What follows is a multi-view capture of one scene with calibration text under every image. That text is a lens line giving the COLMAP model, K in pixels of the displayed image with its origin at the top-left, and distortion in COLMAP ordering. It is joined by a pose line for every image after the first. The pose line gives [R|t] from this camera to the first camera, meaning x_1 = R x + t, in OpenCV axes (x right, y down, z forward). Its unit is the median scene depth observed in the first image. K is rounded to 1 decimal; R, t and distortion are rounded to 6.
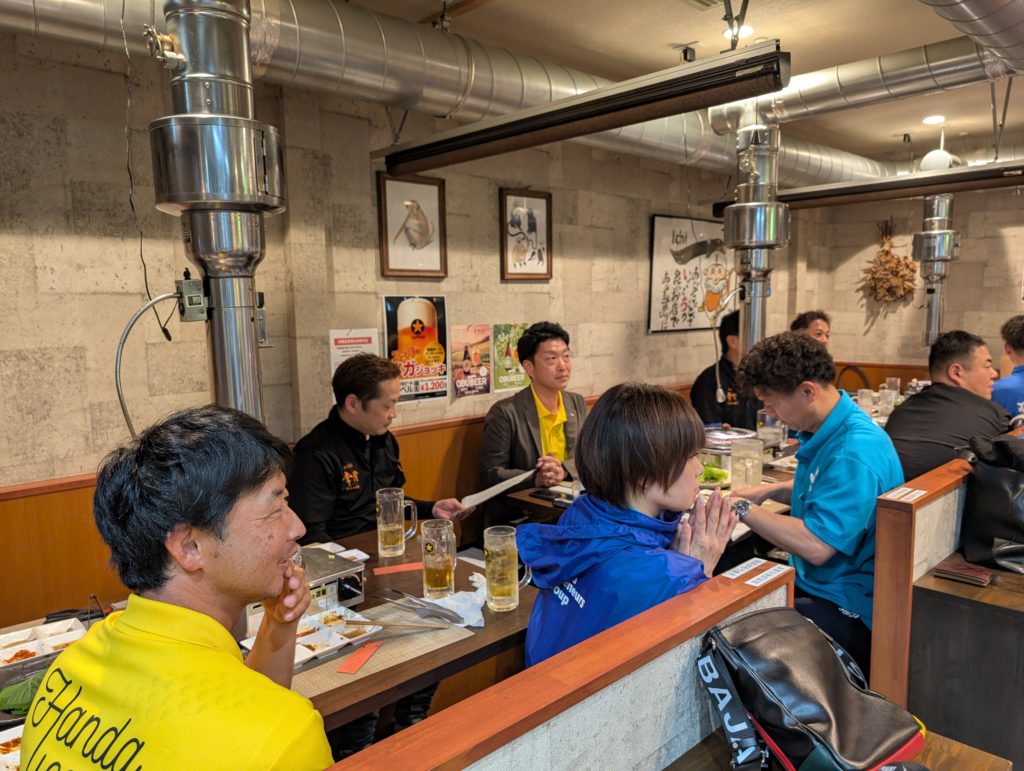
lens RADIAL K [[739.3, 0, 506.8], [0, 739.3, 387.0], [0, 0, 1]] dist [0.007833, -0.020794]
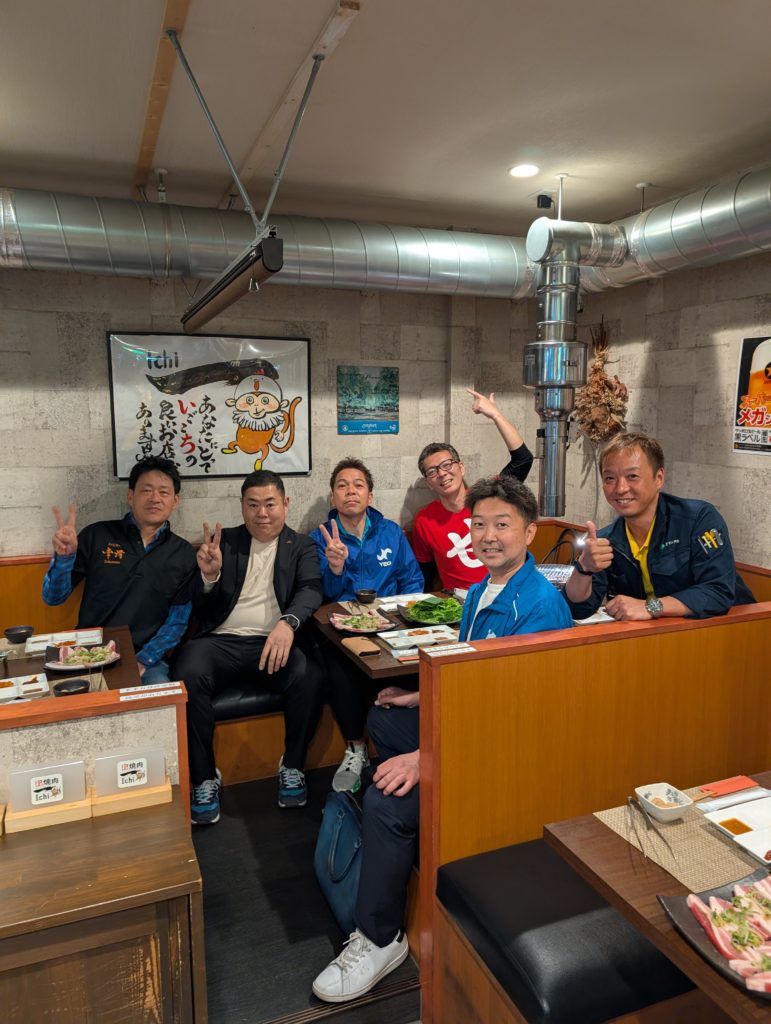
lens RADIAL K [[730.8, 0, 385.5], [0, 730.8, 512.0], [0, 0, 1]] dist [0.007600, -0.016622]
pose [[0.929191, 0.060974, -0.364536, 0.720243], [-0.050698, 0.998002, 0.037703, -0.080221], [0.366107, -0.016552, 0.930426, 0.354264]]
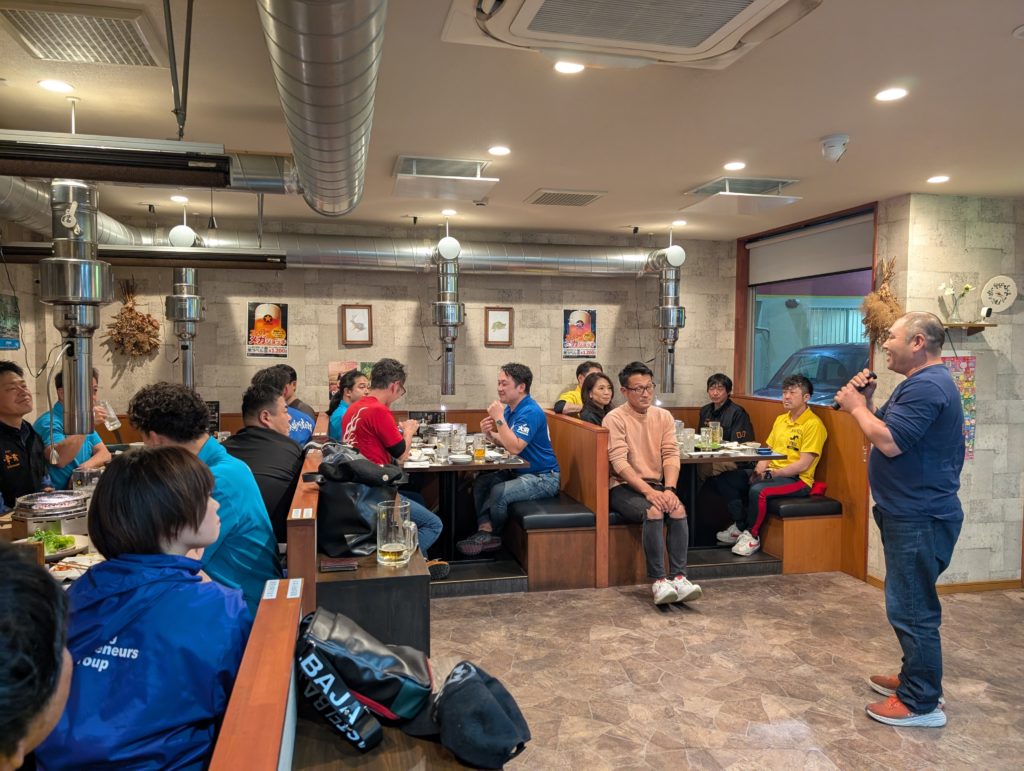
lens RADIAL K [[739.3, 0, 506.8], [0, 739.3, 387.0], [0, 0, 1]] dist [0.007833, -0.020794]
pose [[0.500086, -0.025833, 0.865590, -0.167786], [0.083232, 0.996361, -0.018350, -0.008645], [-0.861967, 0.081221, 0.500416, 0.017361]]
